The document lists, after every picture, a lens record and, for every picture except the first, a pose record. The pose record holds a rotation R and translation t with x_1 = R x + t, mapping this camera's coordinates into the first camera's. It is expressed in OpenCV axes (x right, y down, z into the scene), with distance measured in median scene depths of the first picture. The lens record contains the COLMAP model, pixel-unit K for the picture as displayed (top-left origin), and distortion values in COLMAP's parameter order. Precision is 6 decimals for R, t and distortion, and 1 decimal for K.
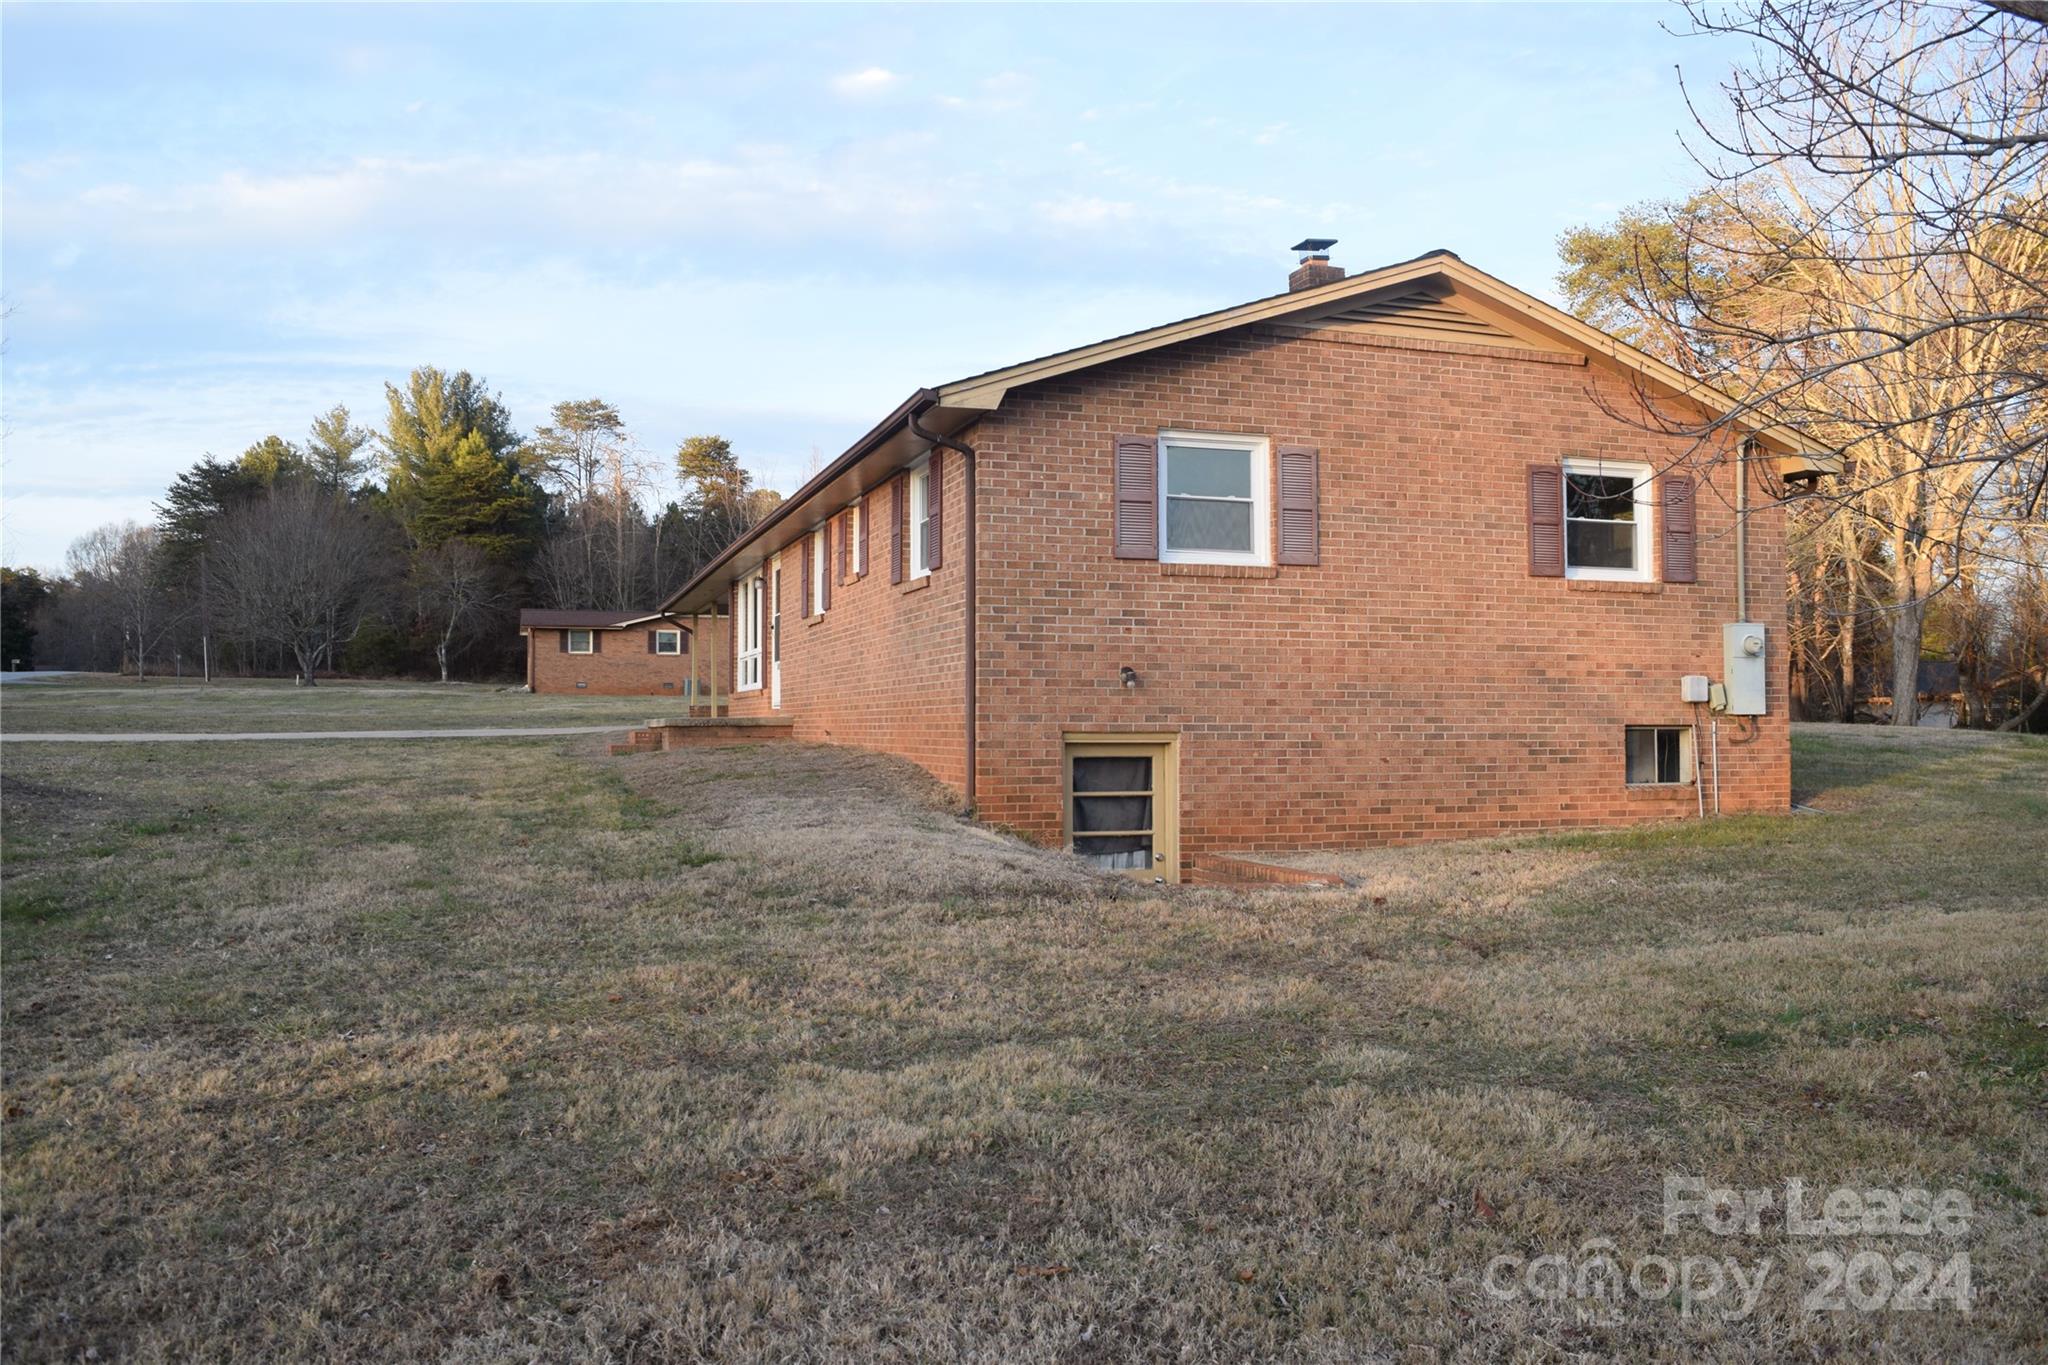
lens RADIAL K [[1638.8, 0, 1024.0], [0, 1638.8, 682.5], [0, 0, 1]] dist [-0.105012, 0.073824]
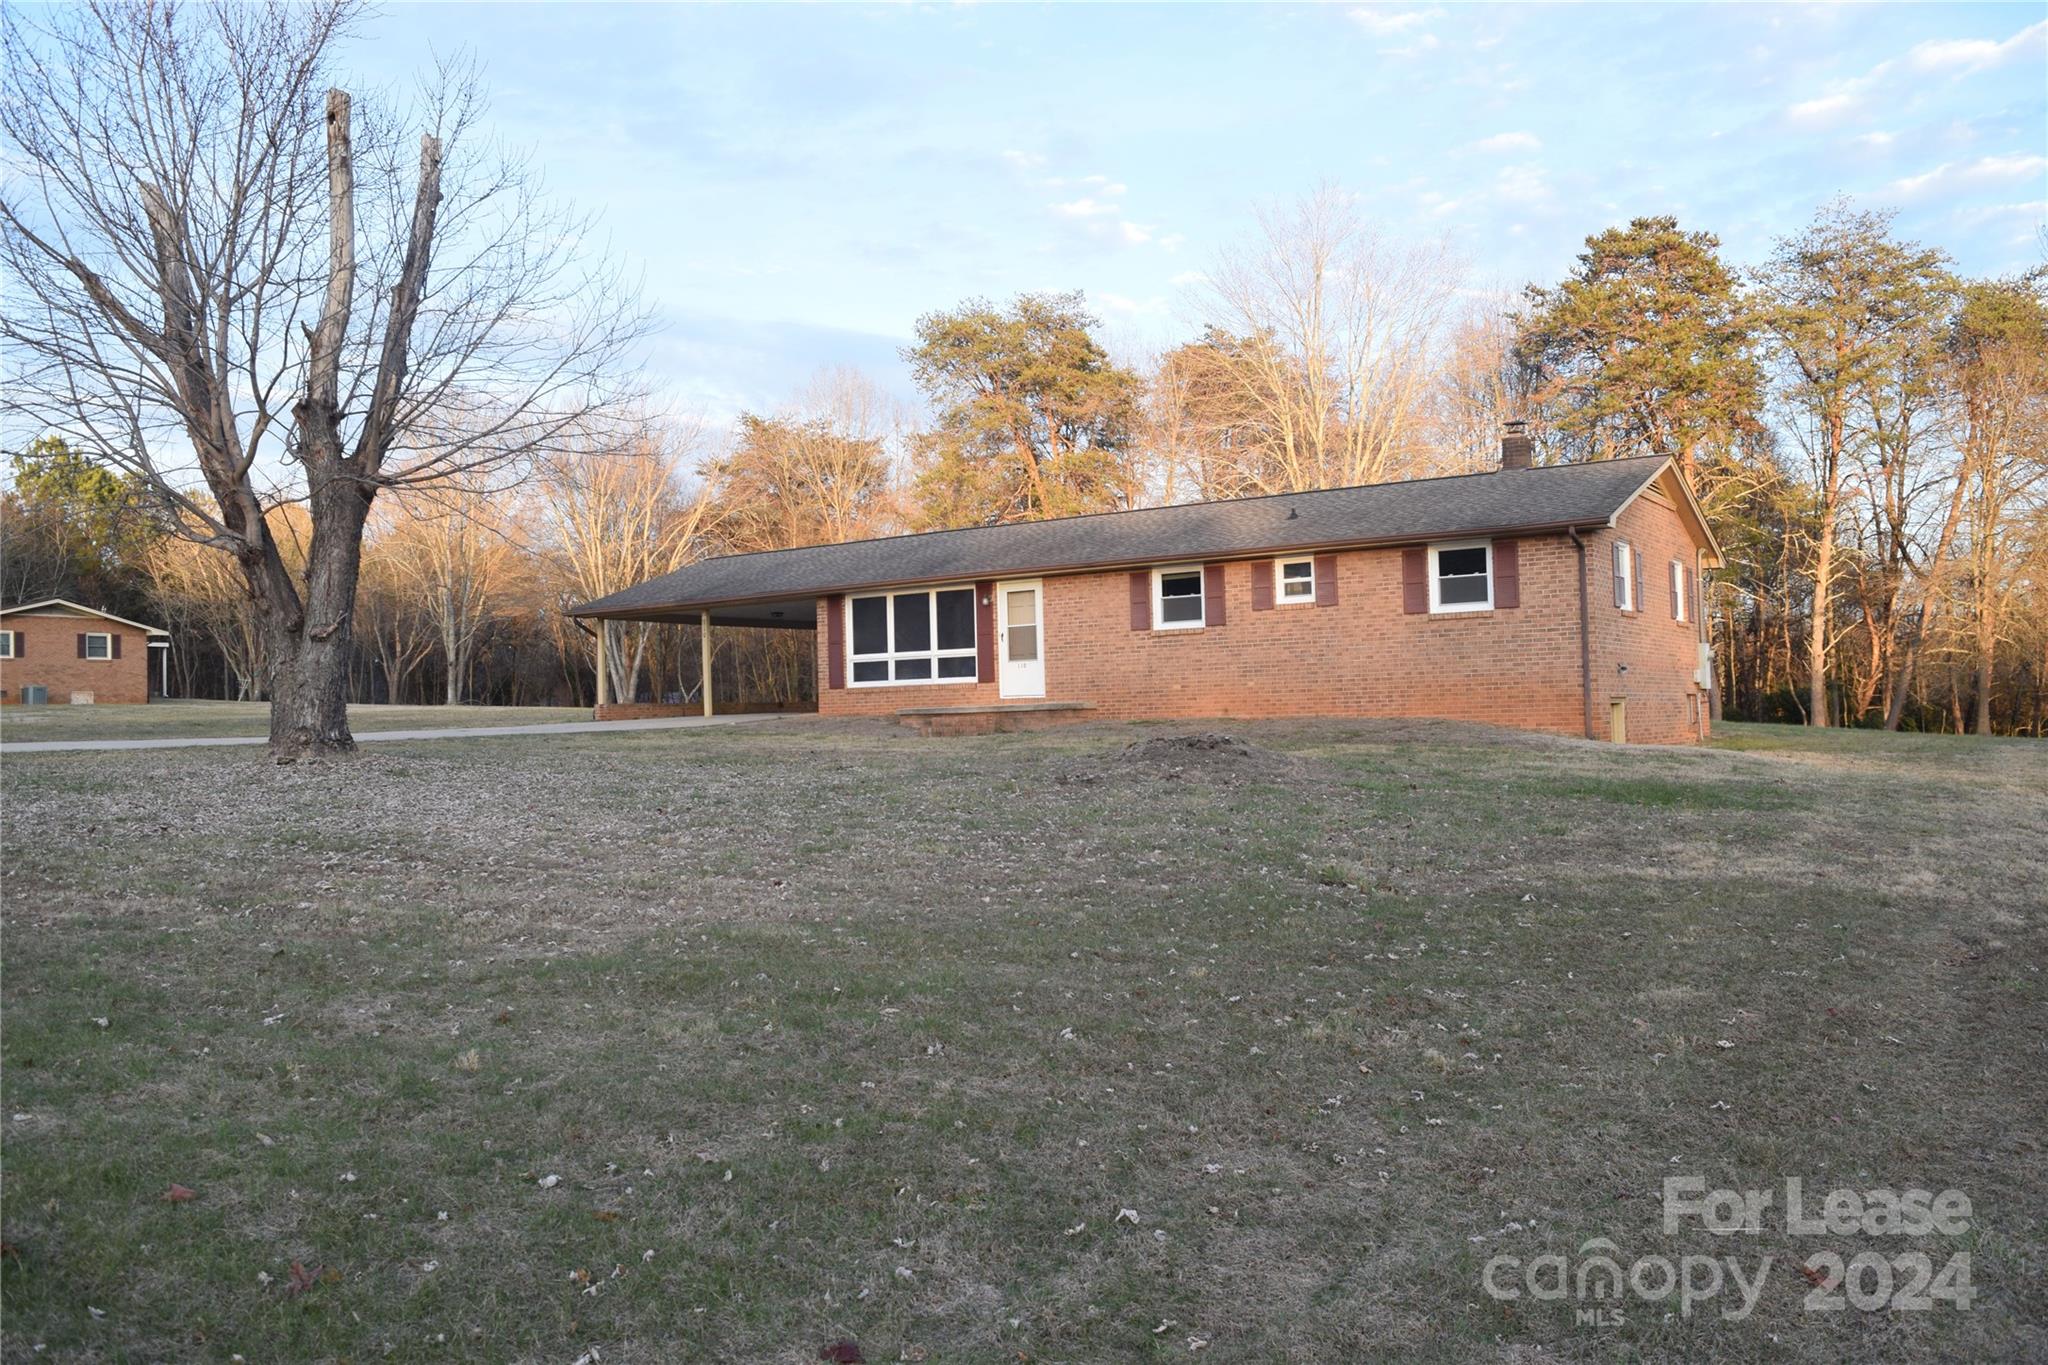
lens RADIAL K [[1612.5, 0, 1024.0], [0, 1612.5, 682.5], [0, 0, 1]] dist [-0.078553, 0.003711]
pose [[0.789698, -0.004984, 0.613475, -1.543086], [0.008001, 0.999966, -0.002175, 0.010921], [-0.613443, 0.006626, 0.789711, -0.043676]]
